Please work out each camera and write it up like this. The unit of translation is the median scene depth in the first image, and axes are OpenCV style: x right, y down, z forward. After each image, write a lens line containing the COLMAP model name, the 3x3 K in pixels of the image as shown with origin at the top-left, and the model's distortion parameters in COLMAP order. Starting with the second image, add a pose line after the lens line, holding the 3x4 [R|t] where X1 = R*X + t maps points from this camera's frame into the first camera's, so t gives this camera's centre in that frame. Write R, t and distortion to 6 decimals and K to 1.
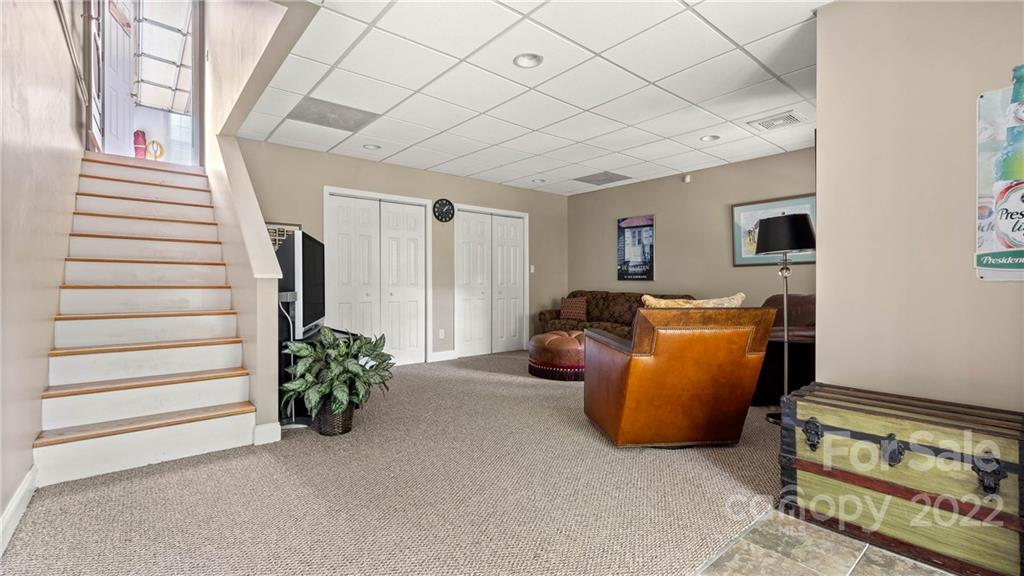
lens RADIAL K [[447.5, 0, 507.3], [0, 447.5, 291.7], [0, 0, 1]] dist [-0.006843, 0.000990]
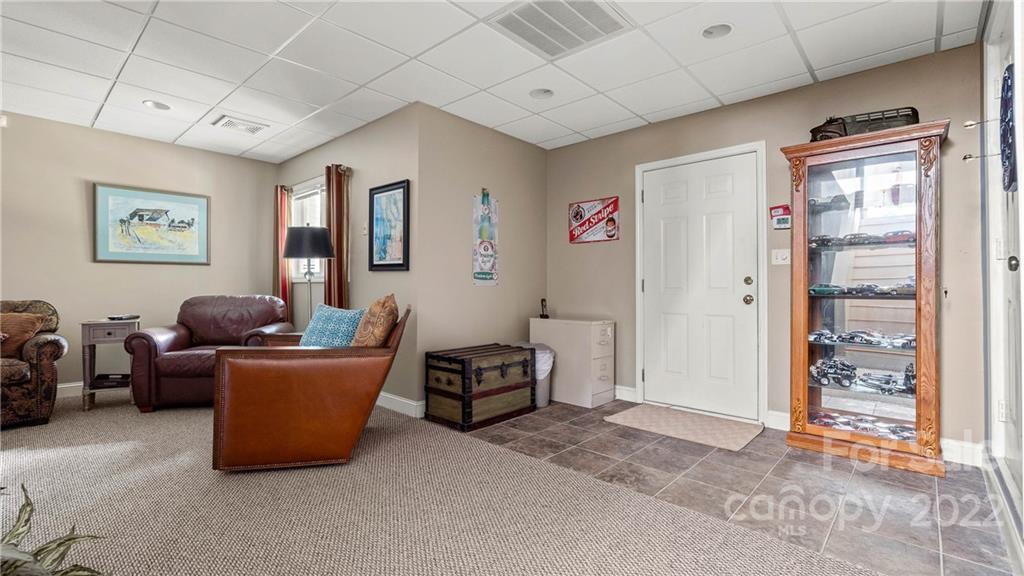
lens RADIAL K [[447.5, 0, 511.4], [0, 447.5, 288.1], [0, 0, 1]] dist [-0.006843, 0.000990]
pose [[-0.136582, -0.000941, 0.990628, -0.324330], [0.010640, 0.999940, 0.002417, -0.004990], [-0.990572, 0.010871, -0.136563, 0.354099]]
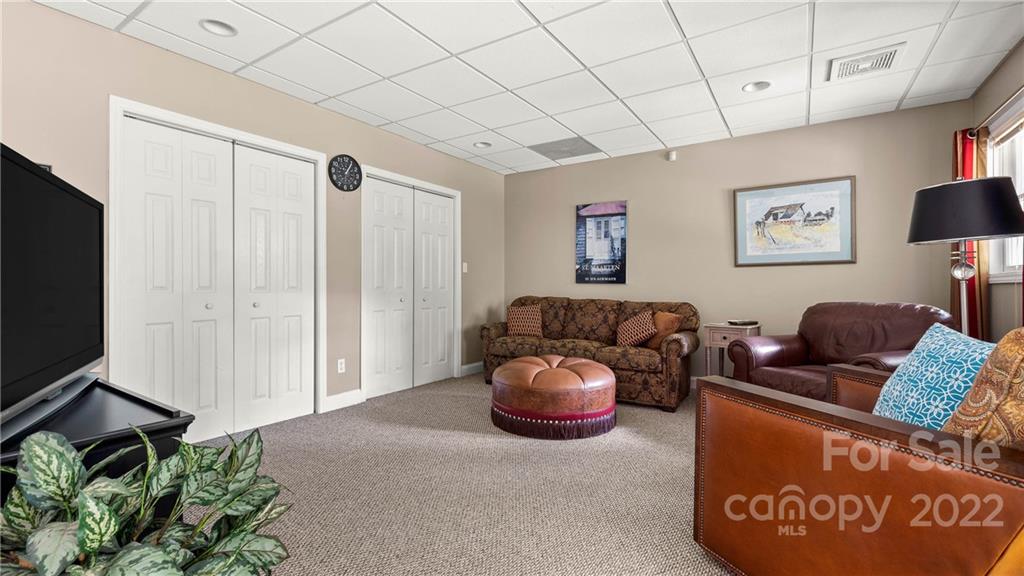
lens RADIAL K [[447.5, 0, 512.0], [0, 447.5, 292.1], [0, 0, 1]] dist [-0.006843, 0.000990]
pose [[0.957504, -0.001077, 0.288419, -0.097795], [0.002783, 0.999981, -0.005505, -0.006852], [-0.288407, 0.006074, 0.957489, 0.317407]]
